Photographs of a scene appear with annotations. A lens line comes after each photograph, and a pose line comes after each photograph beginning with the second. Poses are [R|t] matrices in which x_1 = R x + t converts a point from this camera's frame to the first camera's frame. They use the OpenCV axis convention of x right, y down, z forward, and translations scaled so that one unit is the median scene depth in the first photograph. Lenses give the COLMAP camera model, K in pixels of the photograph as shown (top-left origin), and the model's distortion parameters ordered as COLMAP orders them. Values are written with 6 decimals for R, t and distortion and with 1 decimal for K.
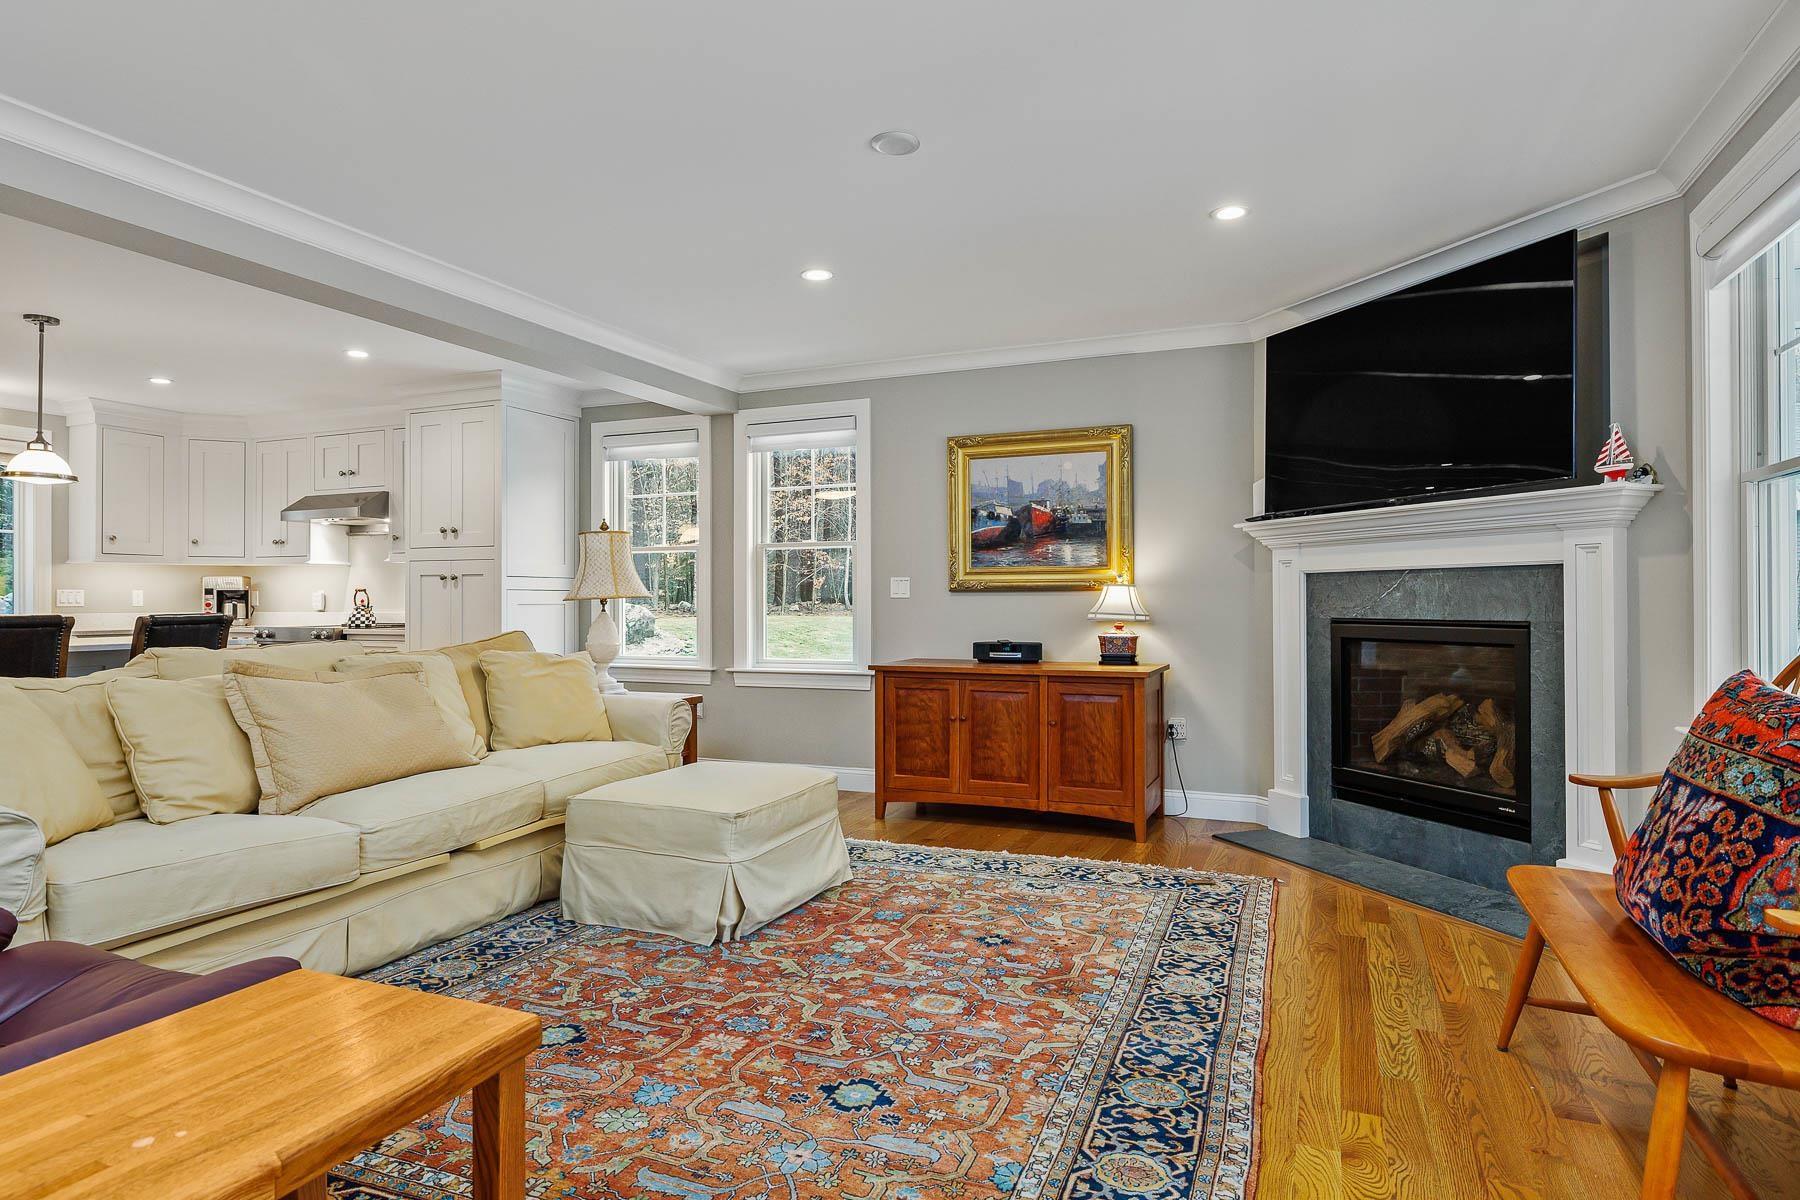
lens RADIAL K [[997.7, 0, 910.9], [0, 997.7, 592.8], [0, 0, 1]] dist [-0.004124, -0.006124]
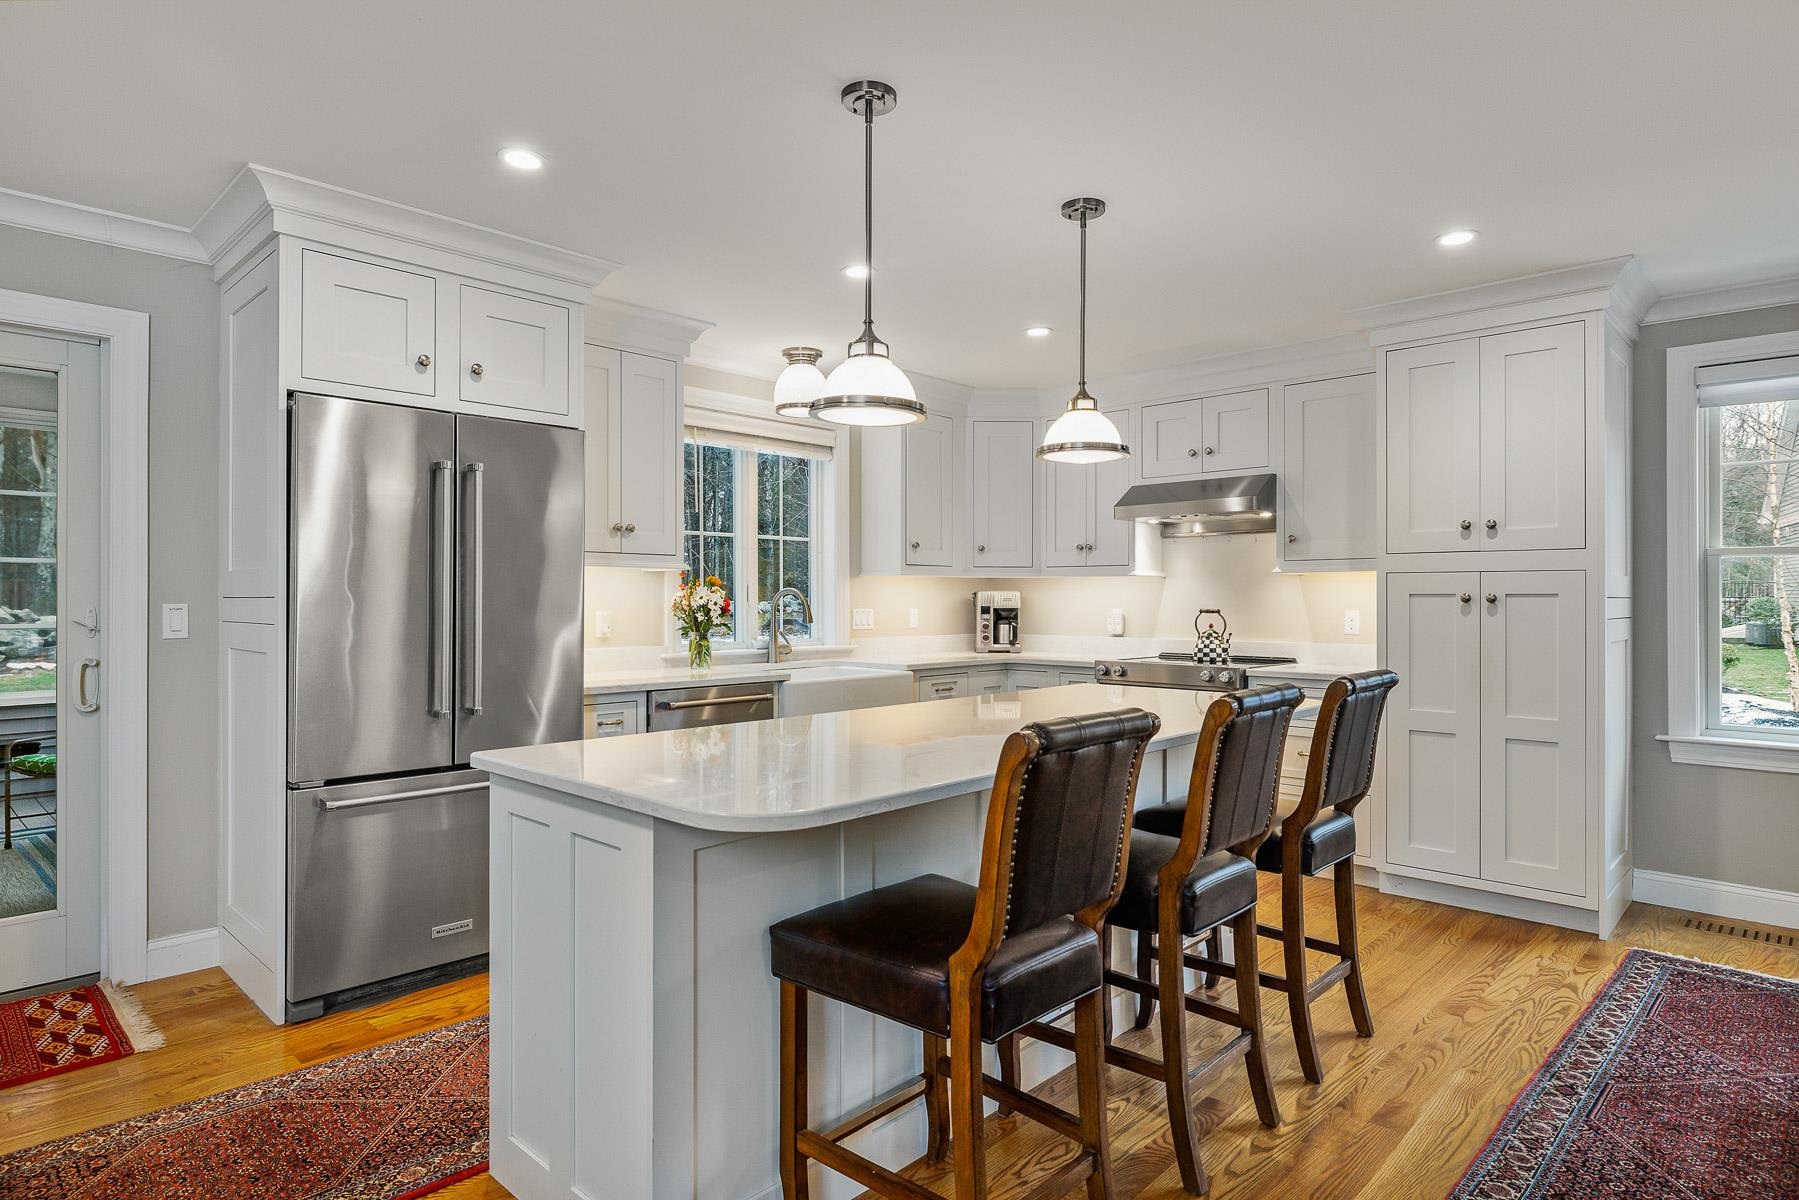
lens RADIAL K [[997.1, 0, 894.6], [0, 997.1, 587.1], [0, 0, 1]] dist [-0.004124, -0.006124]
pose [[0.930040, -0.002254, -0.367452, -0.945588], [0.002029, 0.999997, -0.000997, -0.037831], [0.367453, 0.000181, 0.930042, 0.438991]]
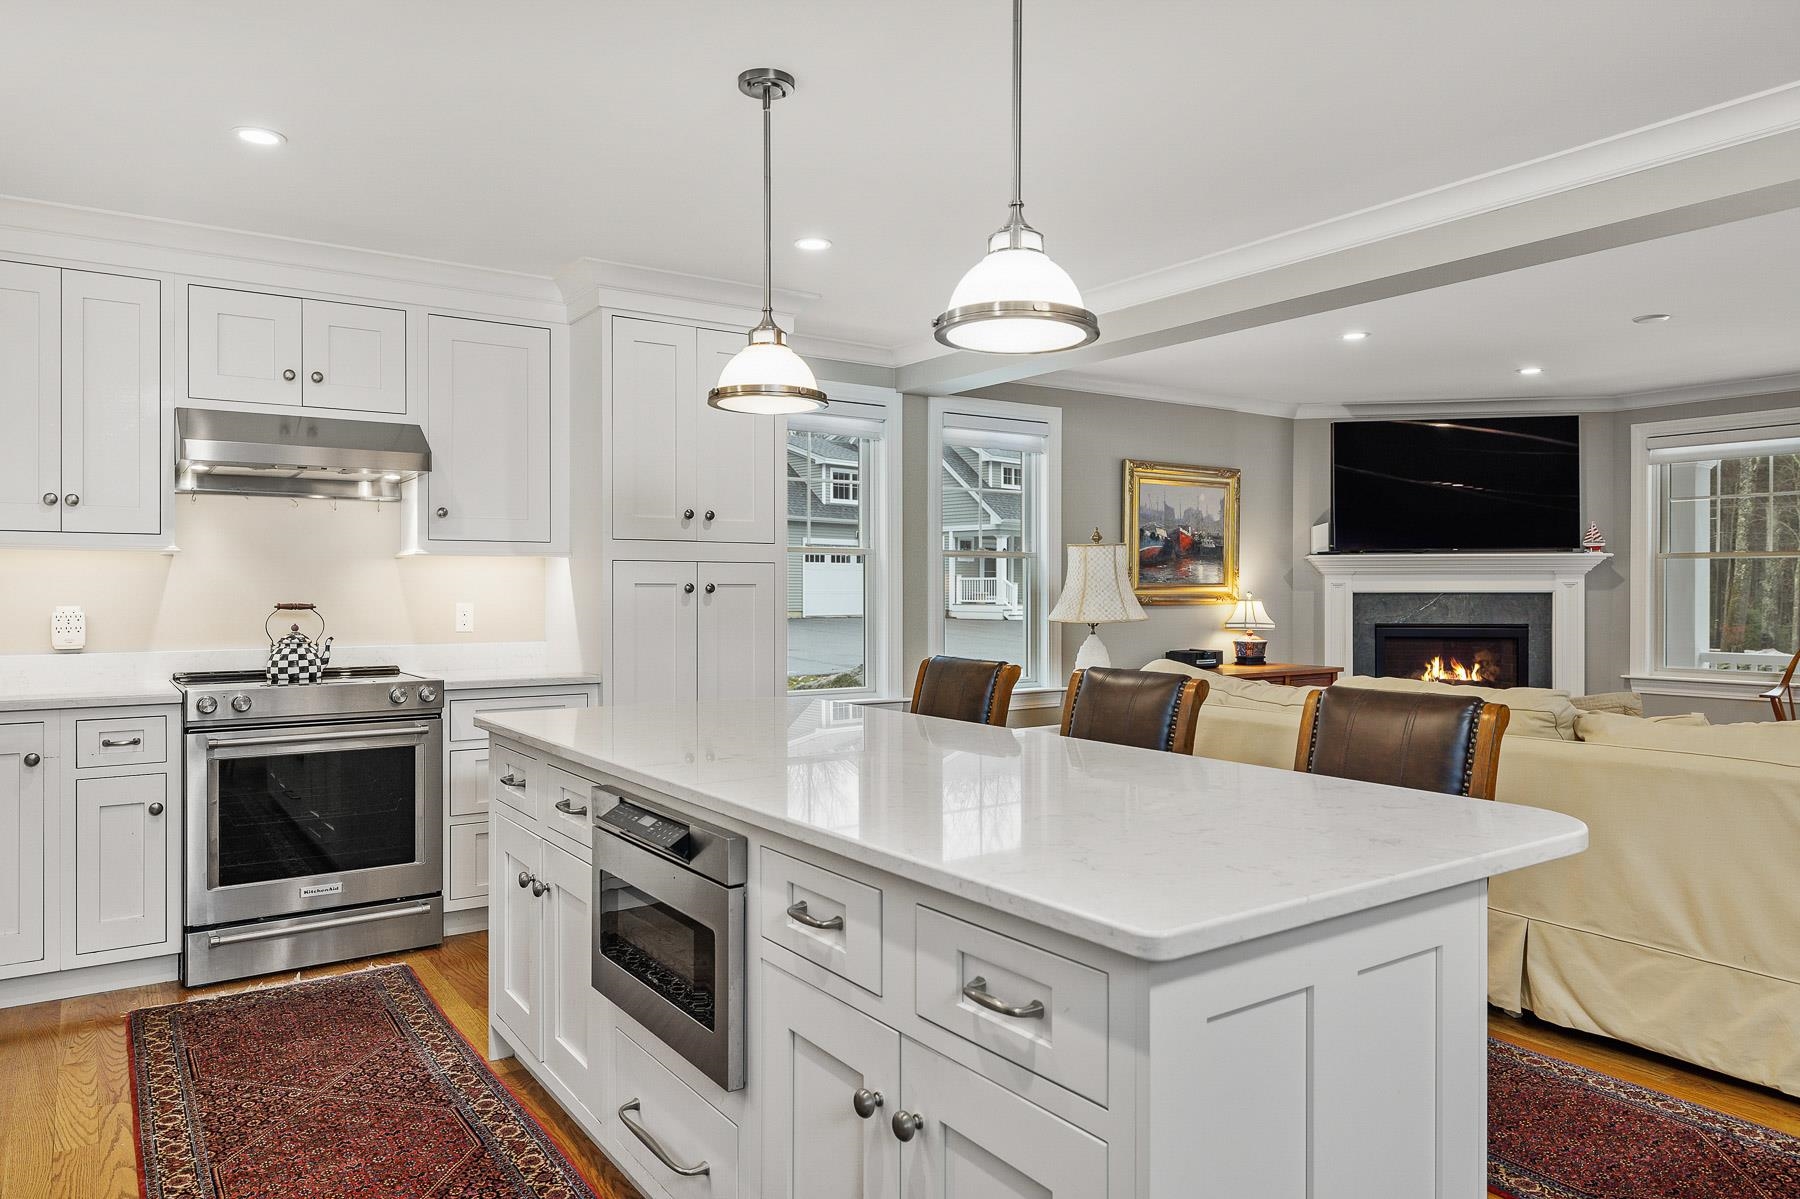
lens RADIAL K [[1178.5, 0, 914.7], [0, 1178.5, 587.4], [0, 0, 1]] dist [-0.005749, -0.003406]
pose [[0.534771, 0.003757, 0.844989, -1.690400], [-0.007736, 0.999970, 0.000450, -0.028665], [-0.844961, -0.006777, 0.534784, 0.777298]]
